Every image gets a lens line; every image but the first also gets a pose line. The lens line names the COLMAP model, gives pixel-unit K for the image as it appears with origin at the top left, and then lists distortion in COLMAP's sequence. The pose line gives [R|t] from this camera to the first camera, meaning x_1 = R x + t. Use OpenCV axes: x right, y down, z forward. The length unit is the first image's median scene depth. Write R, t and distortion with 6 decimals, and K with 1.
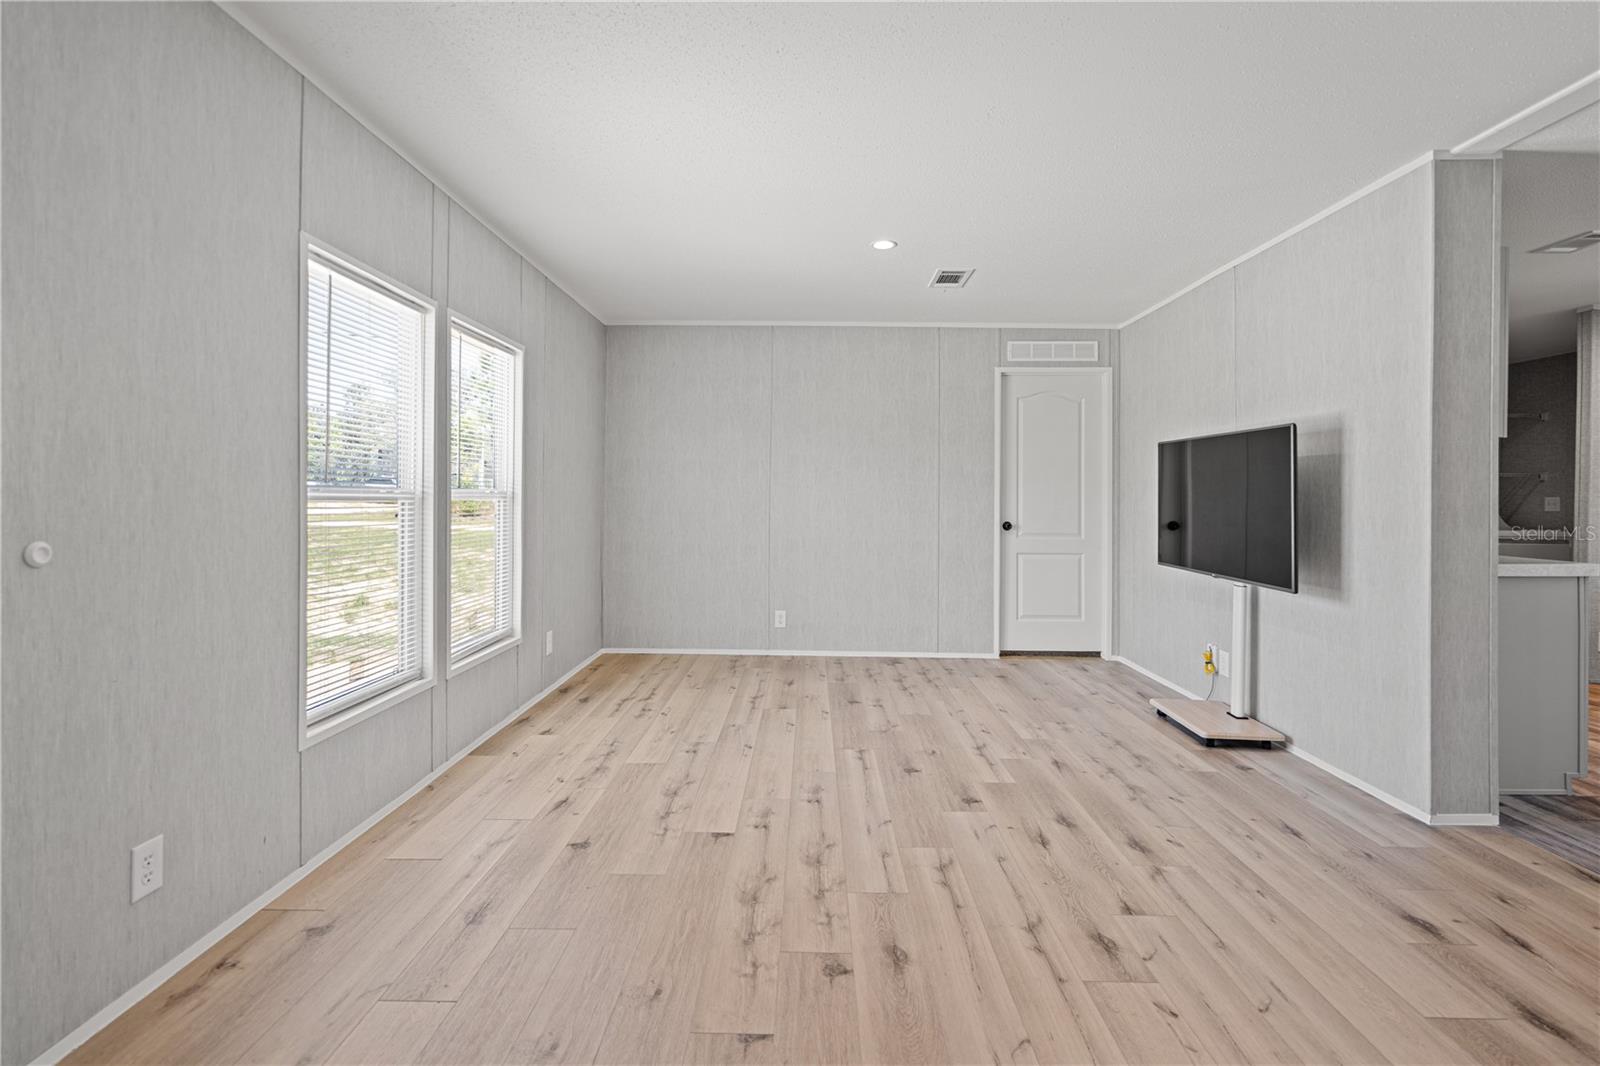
lens RADIAL K [[740.1, 0, 800.0], [0, 740.1, 499.4], [0, 0, 1]] dist [-0.003543, 0.001492]
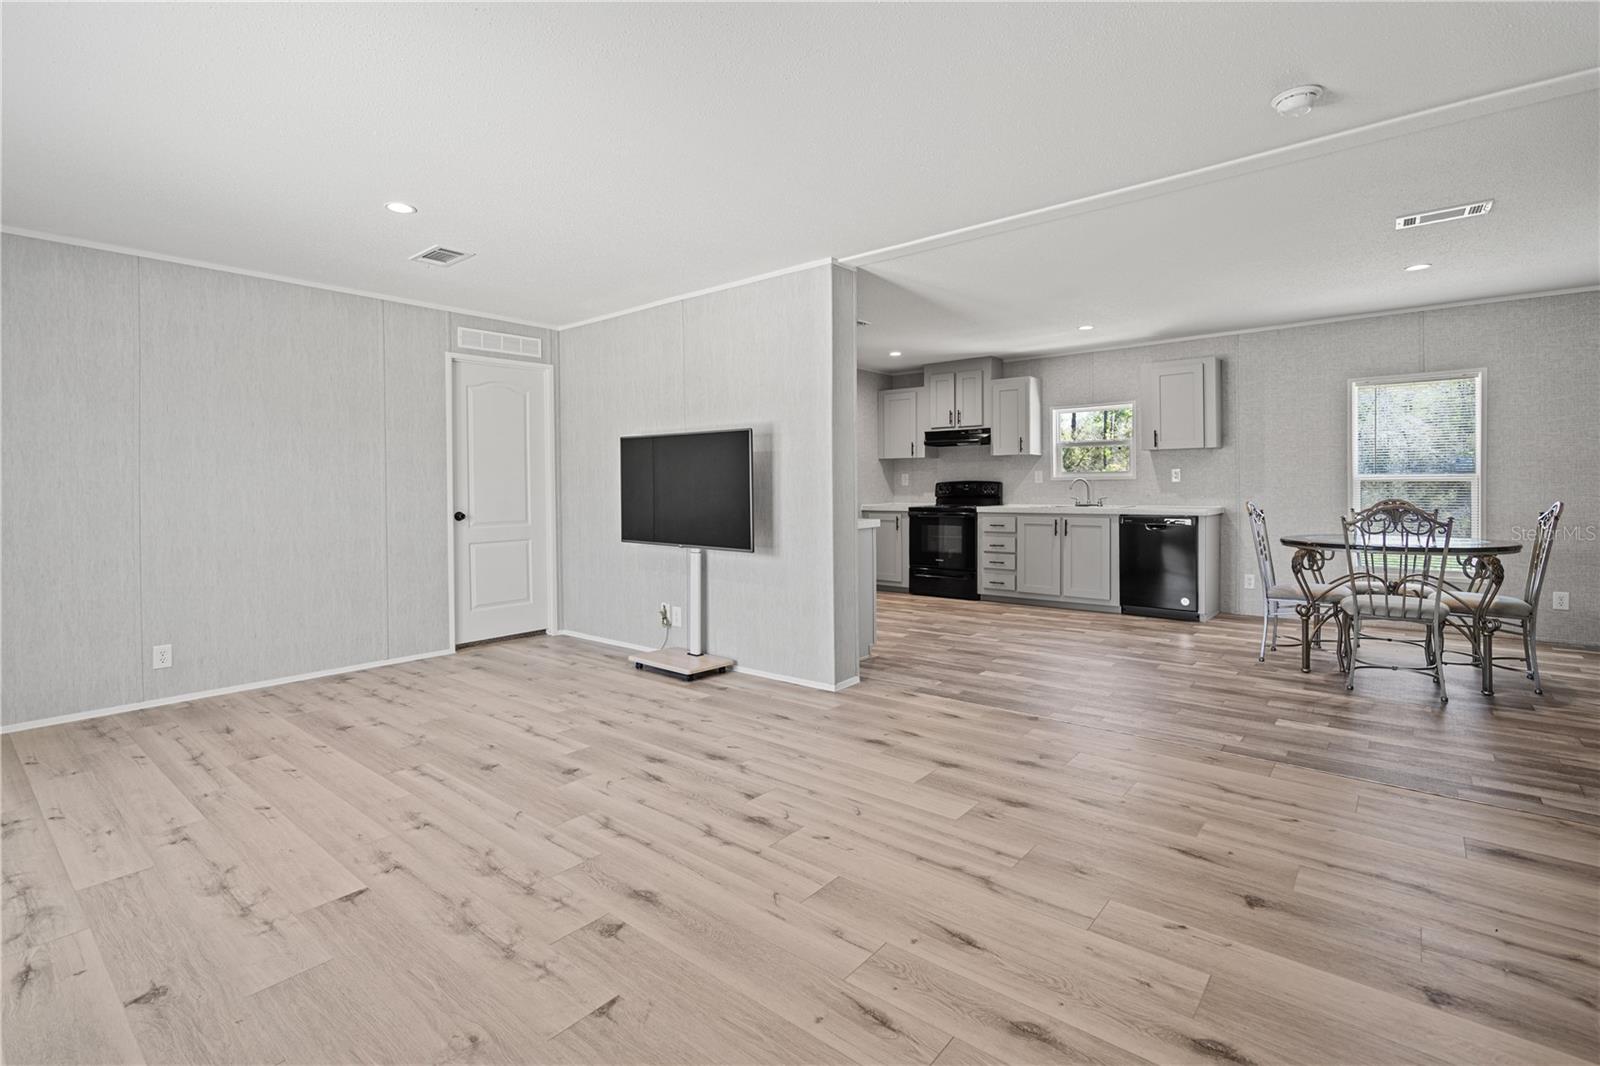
lens RADIAL K [[740.1, 0, 800.0], [0, 740.1, 499.4], [0, 0, 1]] dist [-0.003543, 0.001492]
pose [[0.625125, -0.029876, 0.779953, -0.378265], [0.017737, 0.999553, 0.024072, -0.003610], [-0.780323, -0.001214, 0.625375, 0.076251]]
